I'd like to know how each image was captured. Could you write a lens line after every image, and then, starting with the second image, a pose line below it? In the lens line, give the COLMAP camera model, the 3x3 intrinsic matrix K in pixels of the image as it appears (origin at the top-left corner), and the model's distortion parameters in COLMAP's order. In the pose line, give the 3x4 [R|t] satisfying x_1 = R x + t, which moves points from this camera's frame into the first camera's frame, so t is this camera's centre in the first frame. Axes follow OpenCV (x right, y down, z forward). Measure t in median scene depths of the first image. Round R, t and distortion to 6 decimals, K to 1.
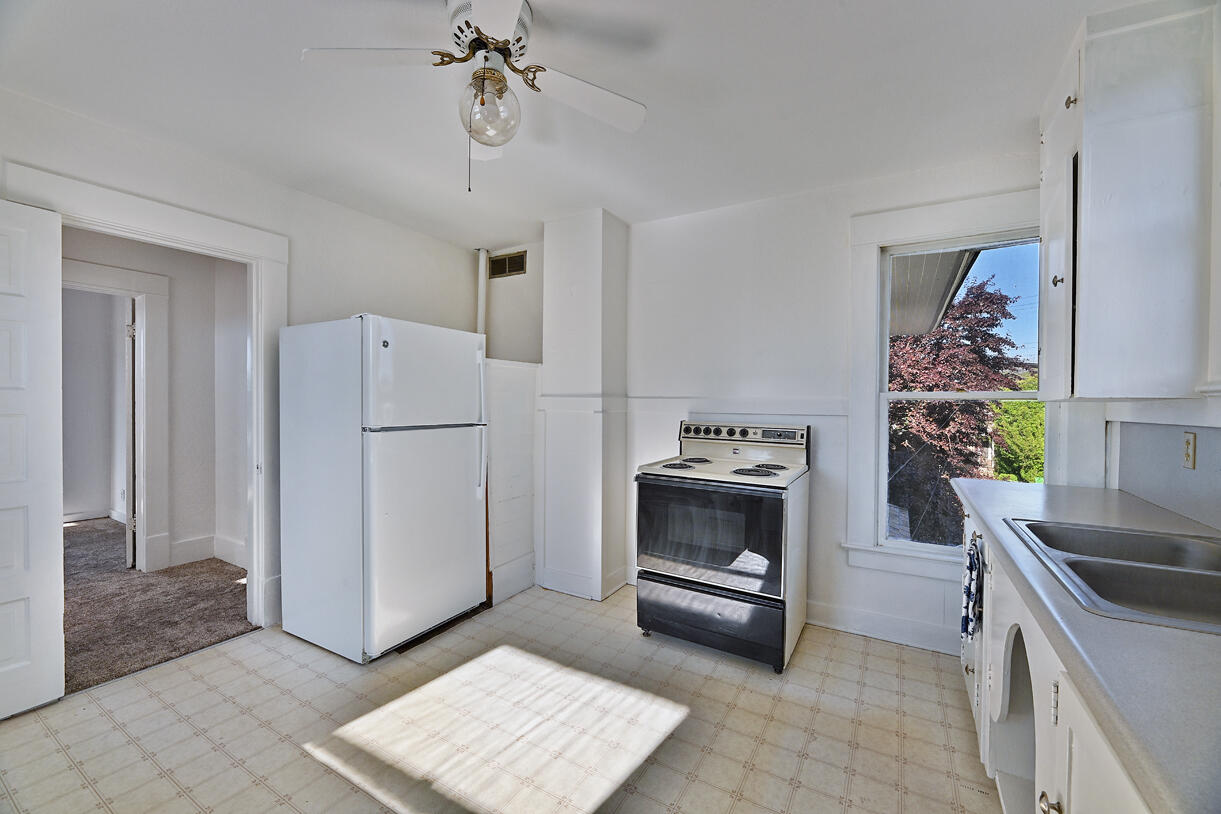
lens RADIAL K [[489.2, 0, 607.3], [0, 489.2, 407.1], [0, 0, 1]] dist [-0.003224, -0.003654]
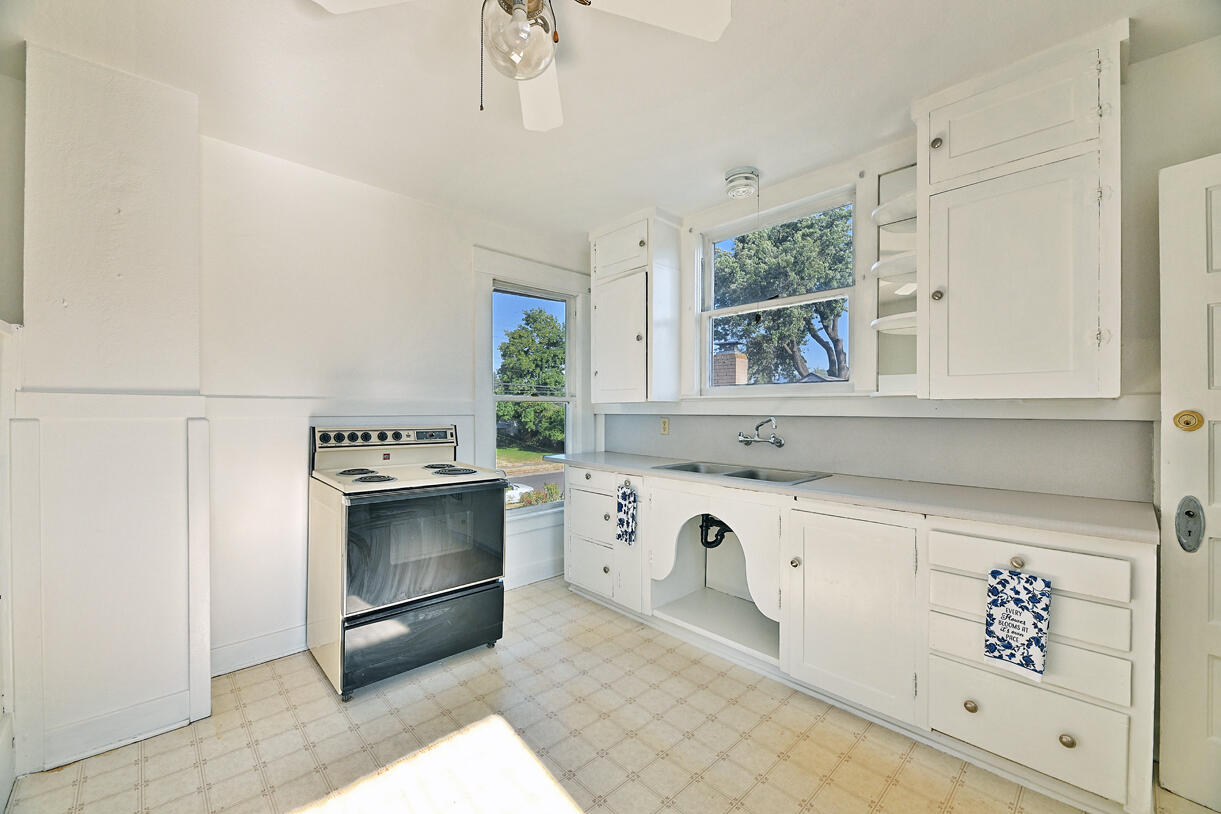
lens RADIAL K [[489.2, 0, 608.4], [0, 489.2, 405.9], [0, 0, 1]] dist [-0.003224, -0.003654]
pose [[0.273170, -0.005149, 0.961952, -0.522594], [0.009024, 0.999955, 0.002790, -0.004261], [-0.961923, 0.007918, 0.273205, 0.354131]]
